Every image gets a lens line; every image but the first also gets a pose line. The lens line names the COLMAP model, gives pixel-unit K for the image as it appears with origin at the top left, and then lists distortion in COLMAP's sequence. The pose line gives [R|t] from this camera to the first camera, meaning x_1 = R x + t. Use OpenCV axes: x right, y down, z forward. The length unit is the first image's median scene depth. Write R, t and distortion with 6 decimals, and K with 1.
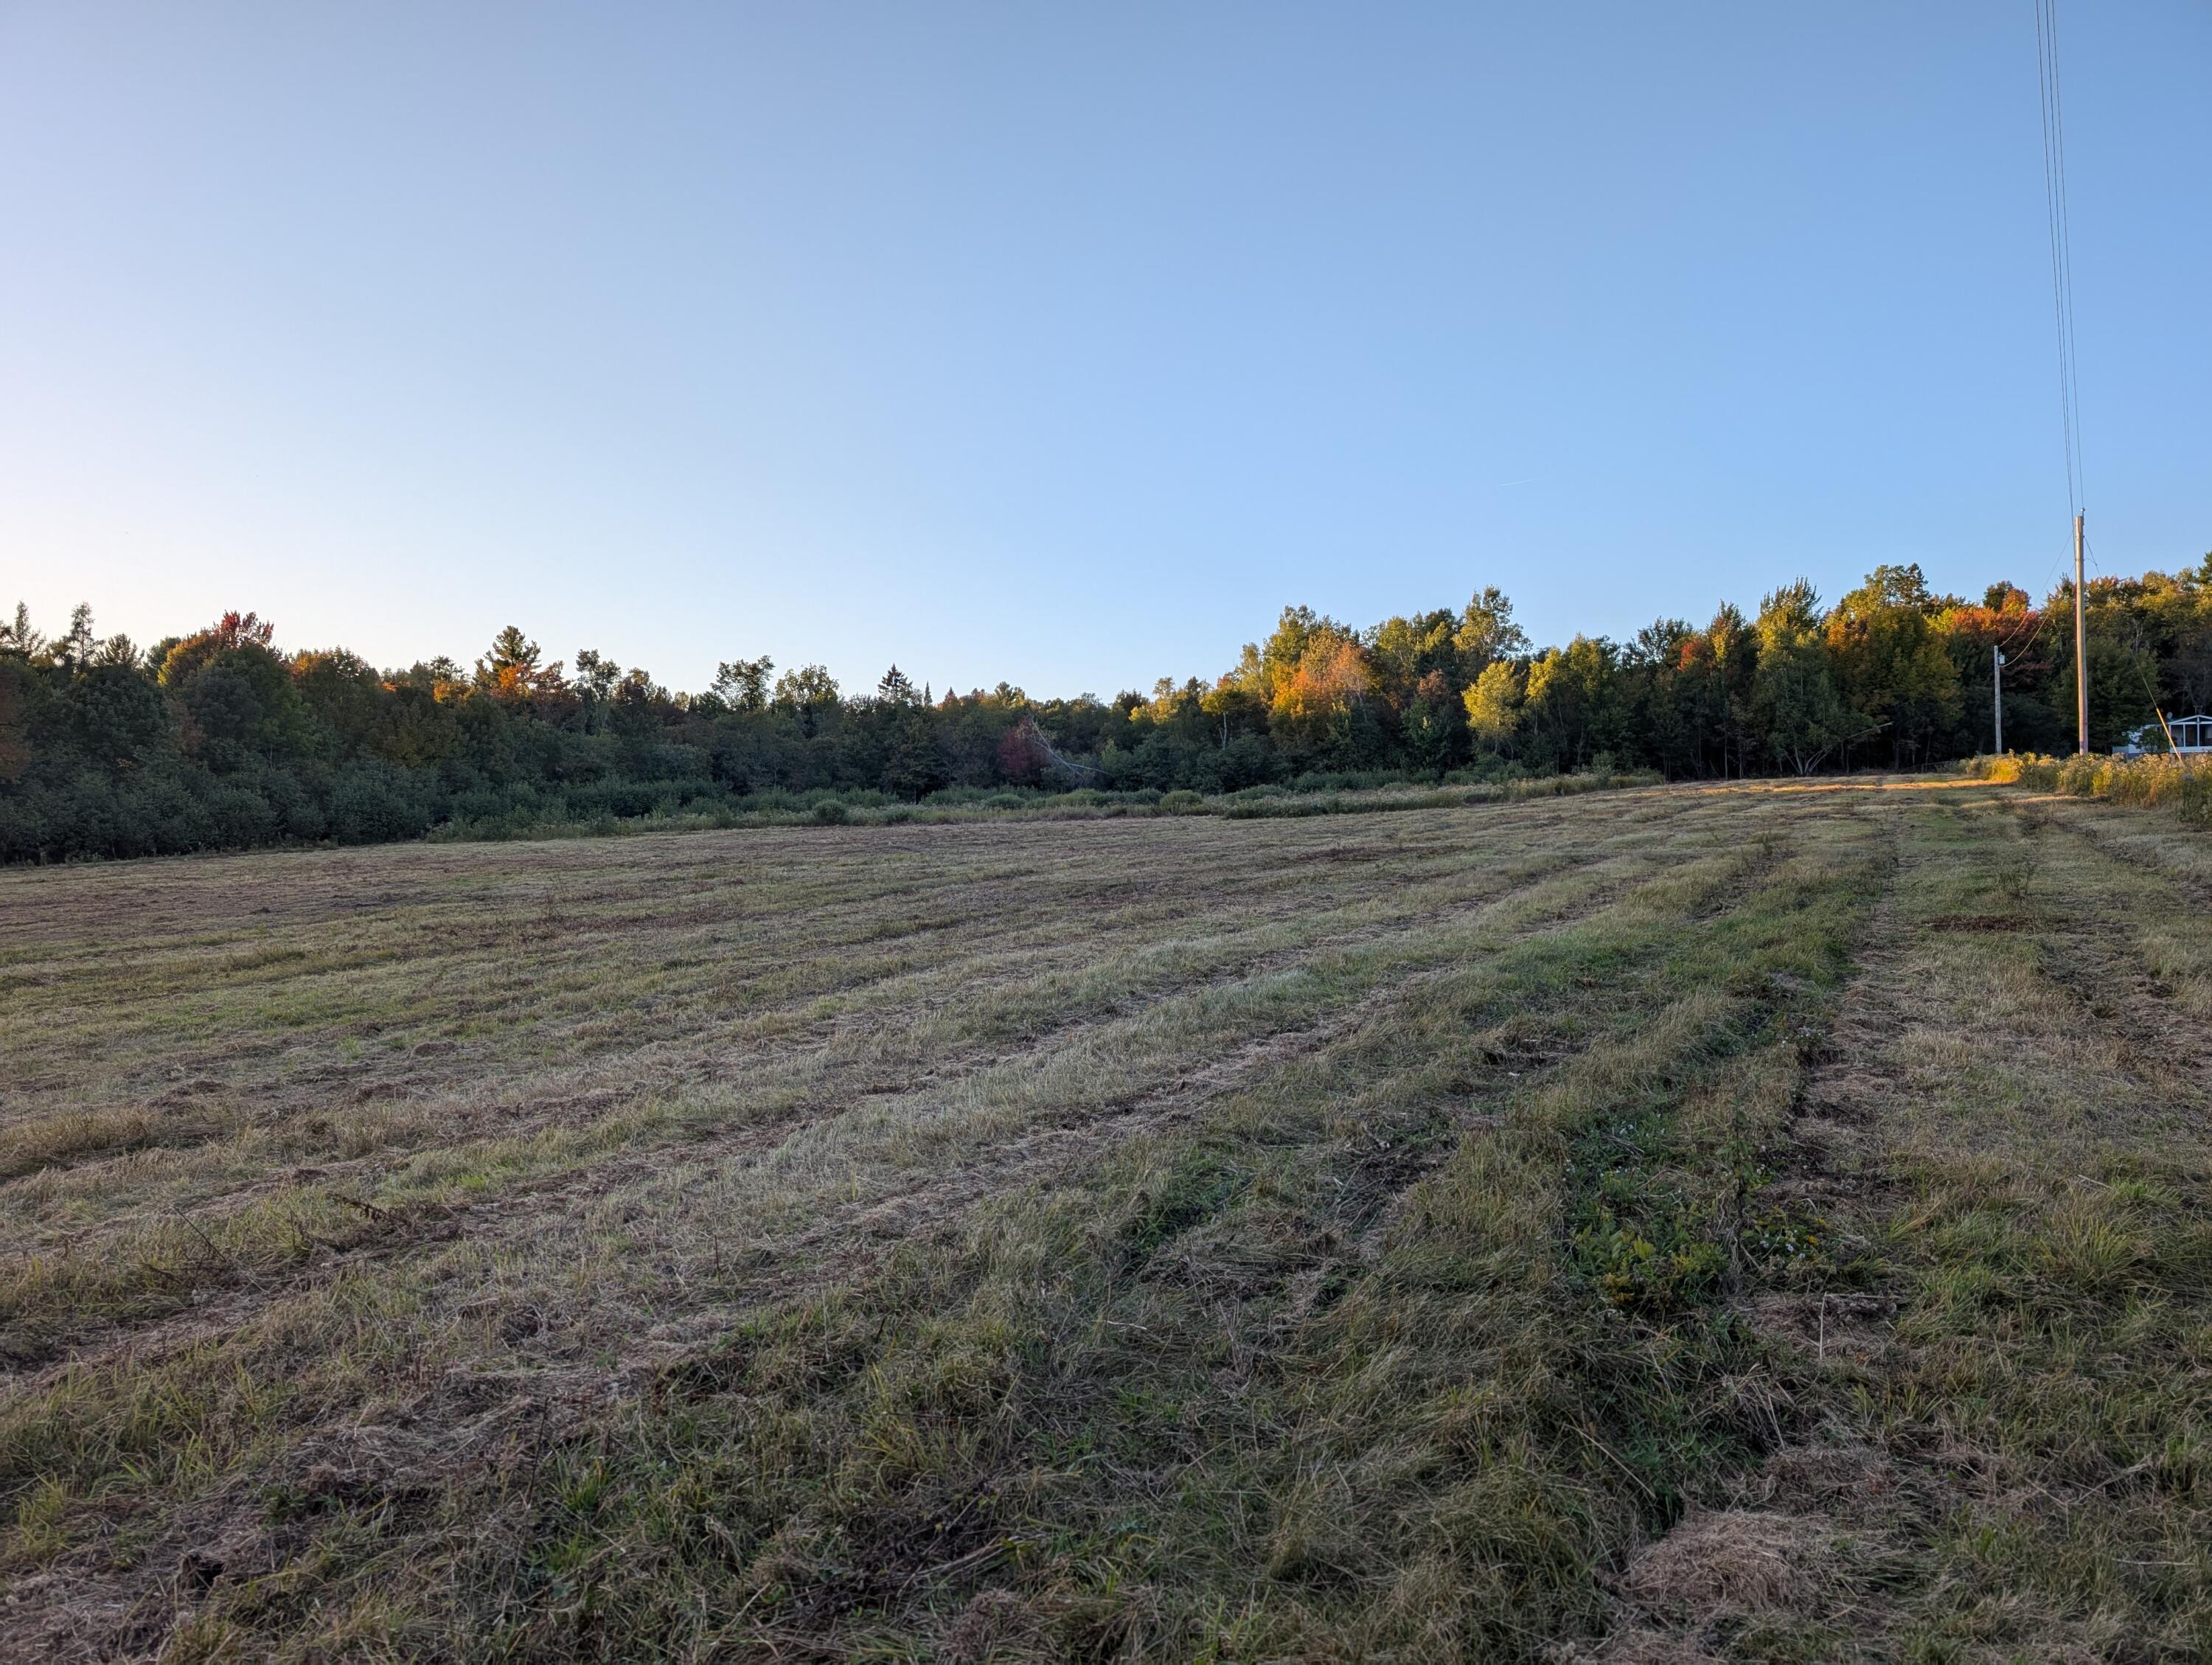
lens RADIAL K [[1575.0, 0, 1092.1], [0, 1575.0, 833.7], [0, 0, 1]] dist [0.038732, -0.026014]
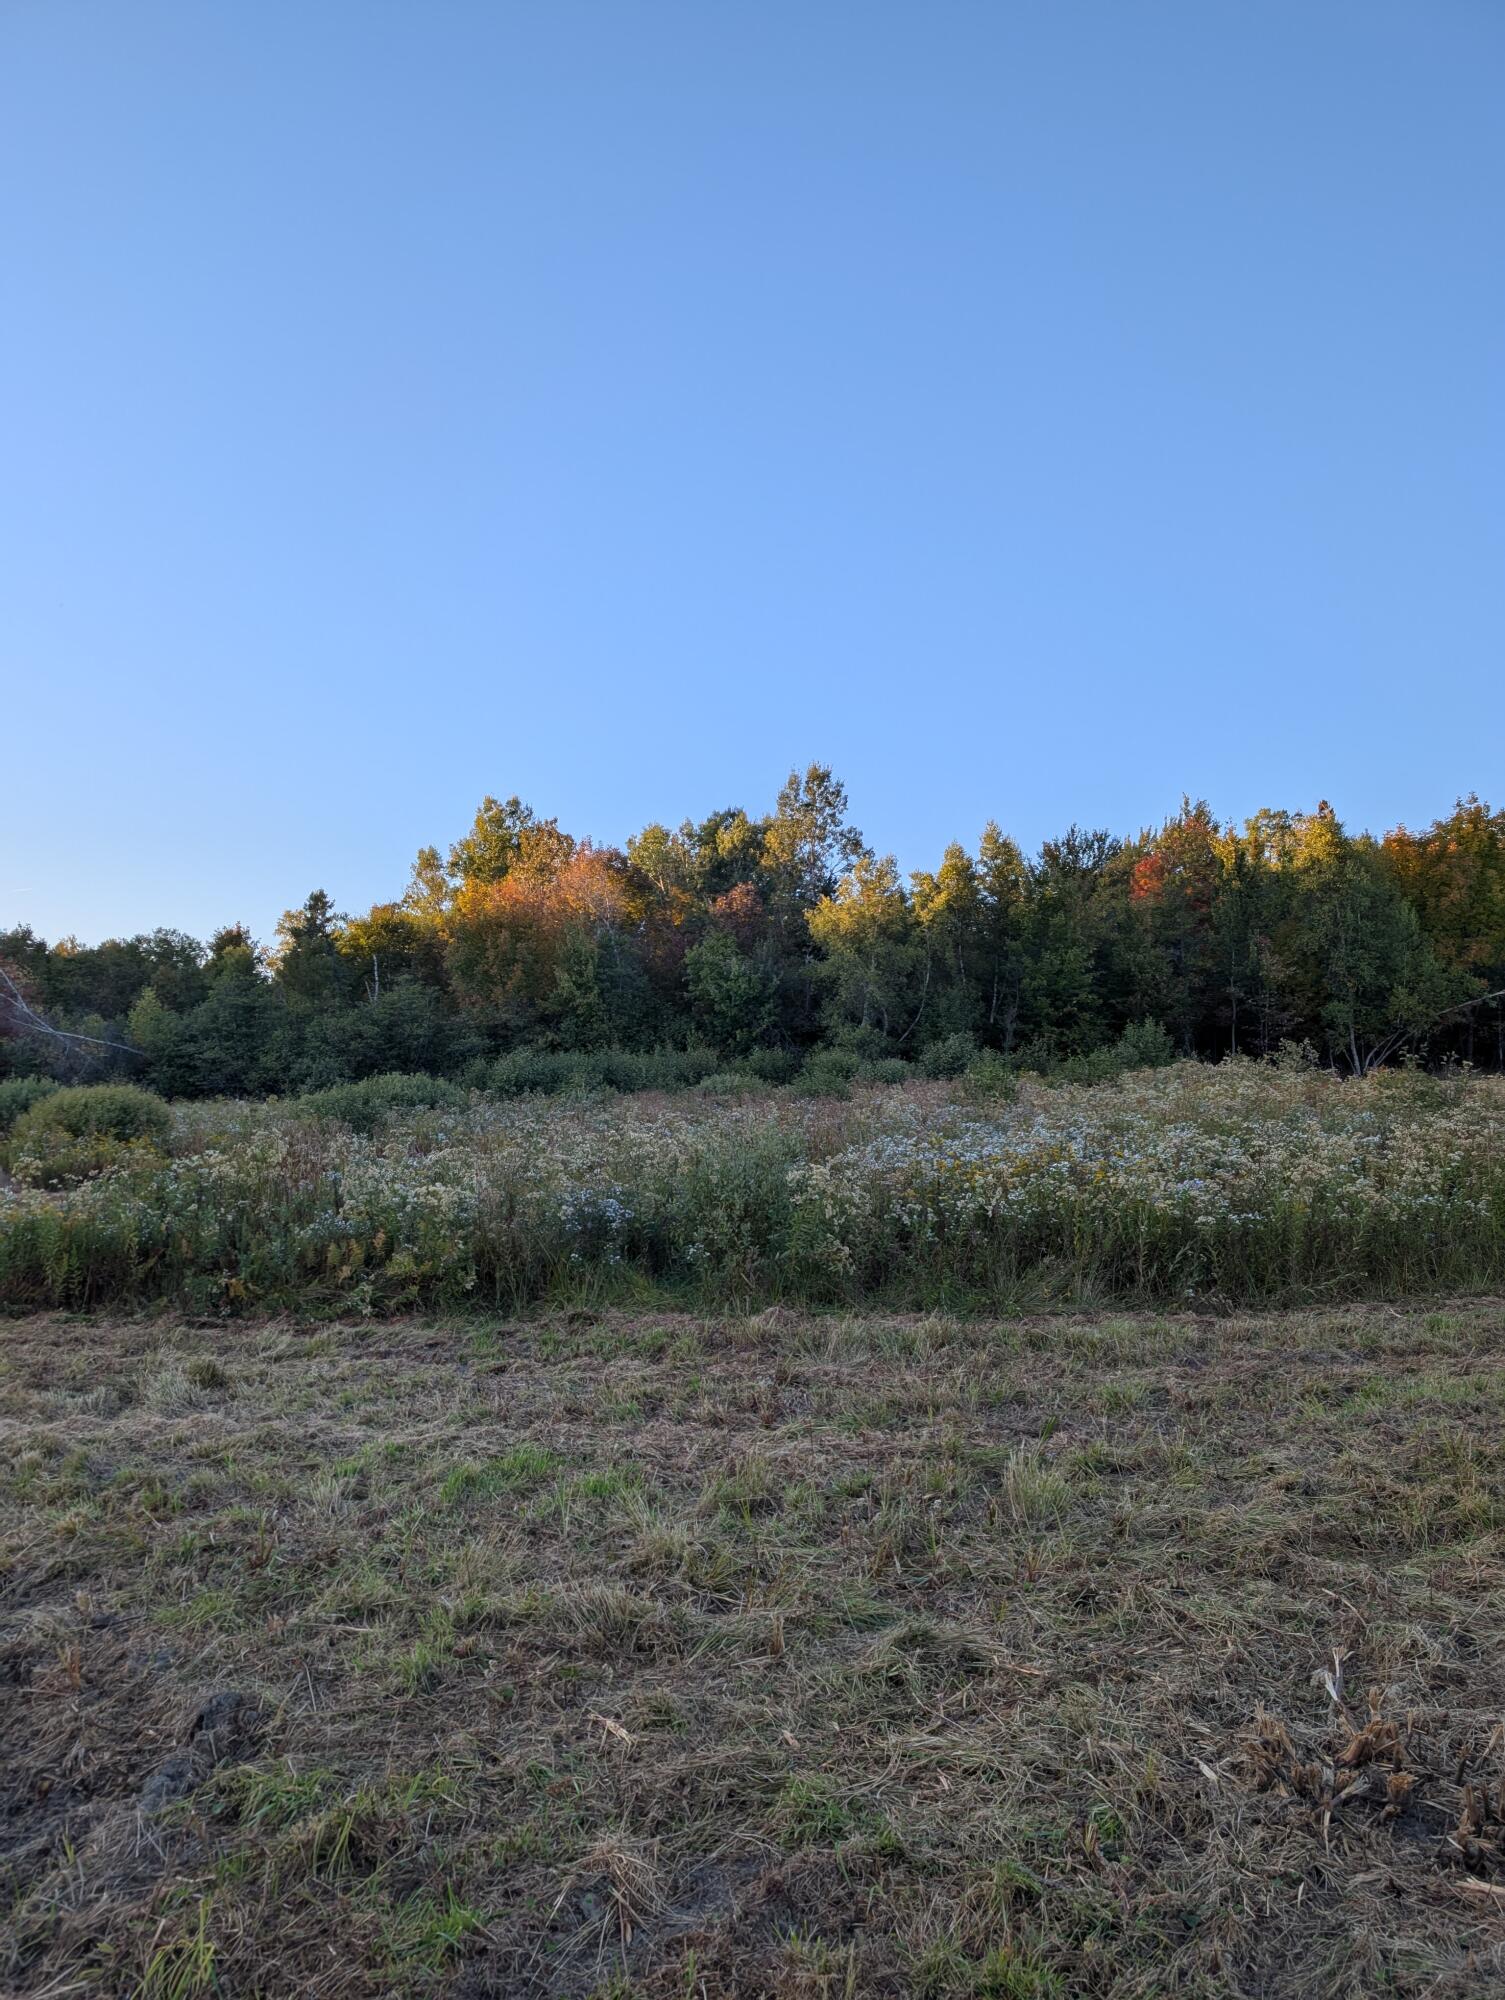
lens RADIAL K [[1422.3, 0, 739.2], [0, 1422.3, 988.3], [0, 0, 1]] dist [0.039432, -0.029046]
pose [[0.957016, 0.035145, 0.287899, 0.064270], [-0.007041, 0.995154, -0.098077, -0.013633], [-0.289951, 0.091834, 0.952625, 0.476508]]
